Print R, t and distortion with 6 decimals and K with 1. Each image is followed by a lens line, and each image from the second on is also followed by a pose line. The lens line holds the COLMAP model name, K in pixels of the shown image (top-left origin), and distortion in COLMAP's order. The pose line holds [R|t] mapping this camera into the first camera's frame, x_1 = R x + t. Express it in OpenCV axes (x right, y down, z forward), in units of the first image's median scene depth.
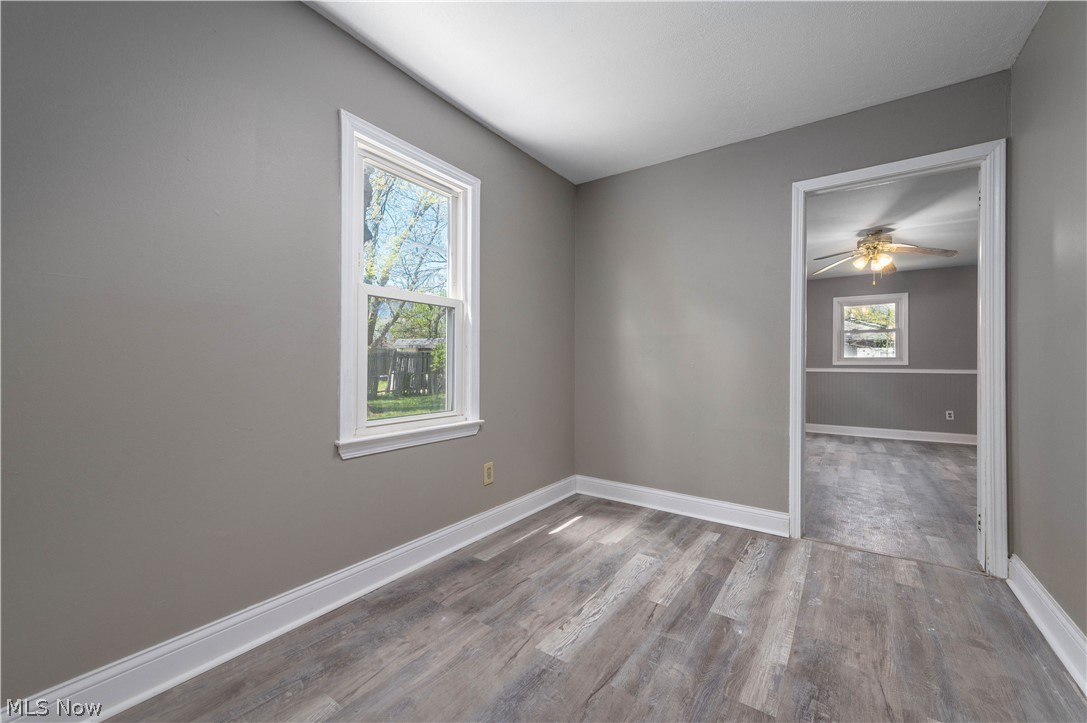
lens RADIAL K [[433.4, 0, 562.3], [0, 433.4, 371.4], [0, 0, 1]] dist [0.018367, -0.005198]
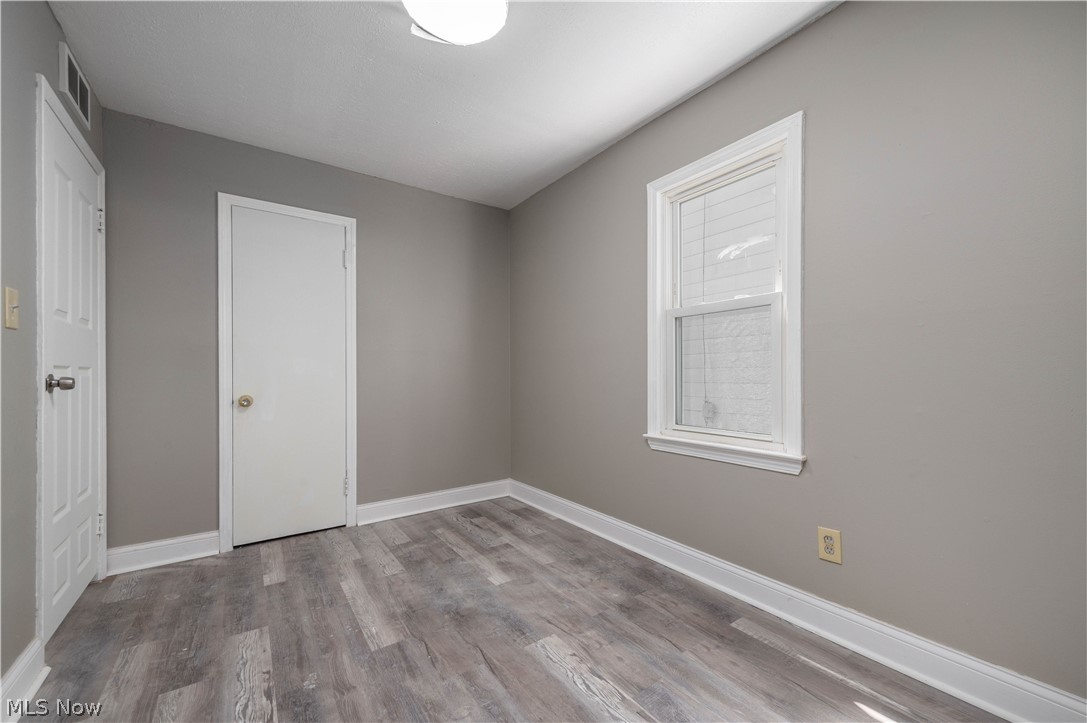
lens RADIAL K [[433.4, 0, 562.3], [0, 433.4, 371.4], [0, 0, 1]] dist [0.018367, -0.005198]
pose [[-0.349818, -0.008342, -0.936780, 0.881450], [-0.010022, 0.999936, -0.005162, -0.031212], [0.936764, 0.007583, -0.349880, 1.261232]]
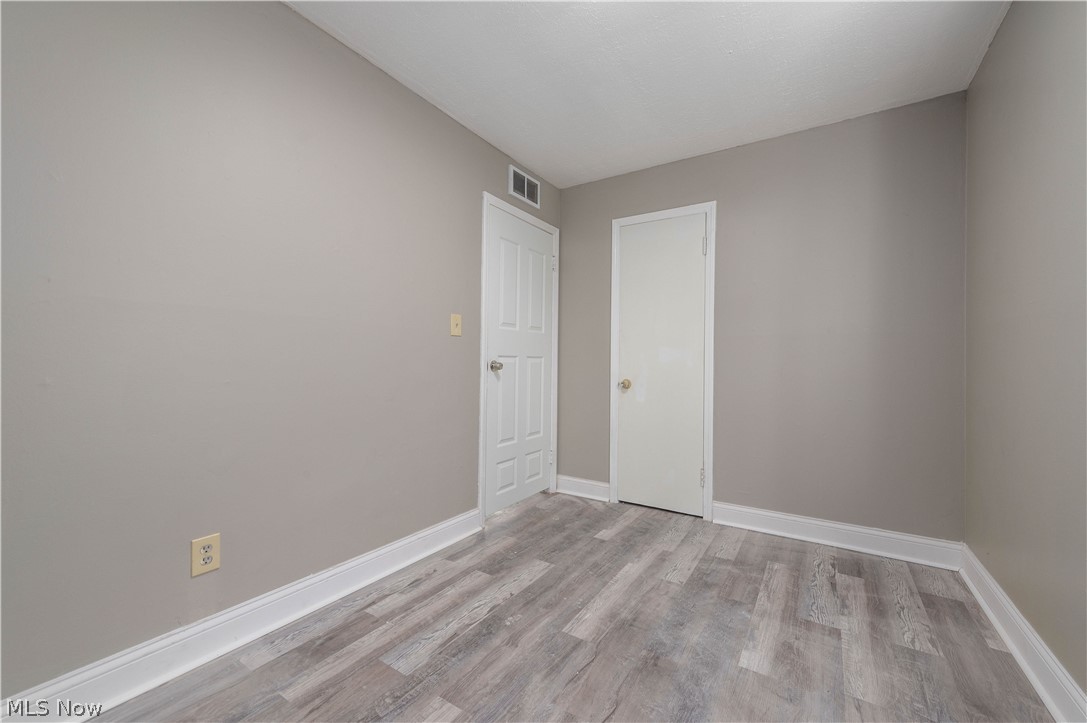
lens RADIAL K [[427.9, 0, 558.3], [0, 427.9, 359.7], [0, 0, 1]] dist [0.017035, -0.004793]
pose [[-0.999596, -0.014302, -0.024571, 0.171109], [-0.014526, 0.999854, 0.008948, -0.041040], [0.024439, 0.009301, -0.999658, 1.506132]]
